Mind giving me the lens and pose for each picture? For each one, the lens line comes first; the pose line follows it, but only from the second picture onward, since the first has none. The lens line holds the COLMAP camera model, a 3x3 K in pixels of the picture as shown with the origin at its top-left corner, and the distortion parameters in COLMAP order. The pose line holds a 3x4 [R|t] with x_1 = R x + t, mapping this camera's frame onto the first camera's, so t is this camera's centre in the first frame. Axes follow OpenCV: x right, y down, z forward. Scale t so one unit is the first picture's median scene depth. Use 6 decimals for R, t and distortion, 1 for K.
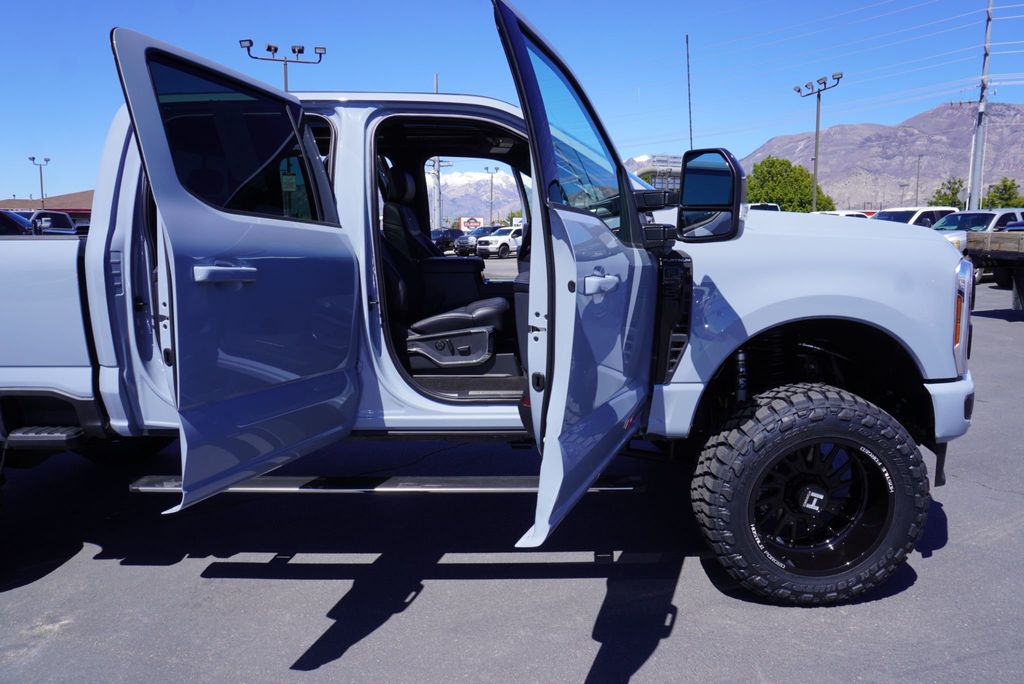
lens RADIAL K [[686.5, 0, 504.2], [0, 686.5, 345.2], [0, 0, 1]] dist [-0.035328, 0.033780]
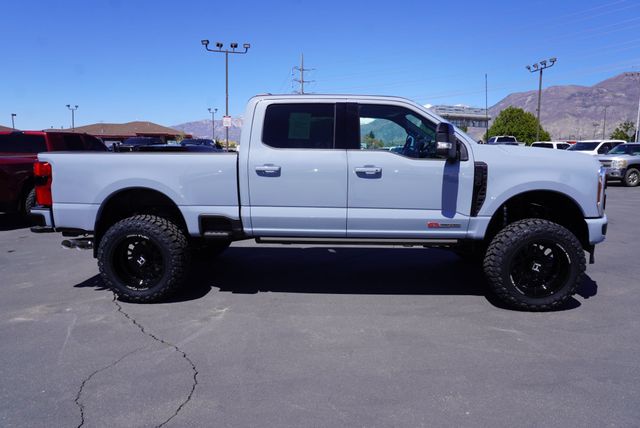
lens RADIAL K [[429.1, 0, 315.1], [0, 429.1, 216.0], [0, 0, 1]] dist [-0.035328, 0.033780]
pose [[0.998447, 0.019522, -0.052176, -0.231370], [-0.020229, 0.999710, -0.013064, 0.077778], [0.051906, 0.014099, 0.998552, -0.500550]]
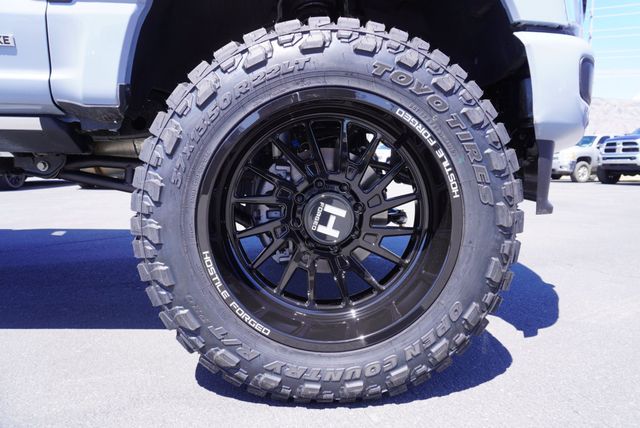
lens RADIAL K [[429.1, 0, 315.1], [0, 429.1, 216.0], [0, 0, 1]] dist [-0.035328, 0.033780]
pose [[0.998770, 0.025572, 0.042486, 0.395407], [-0.023042, 0.997992, -0.058996, 0.228786], [-0.043909, 0.057945, 0.997354, 0.590309]]
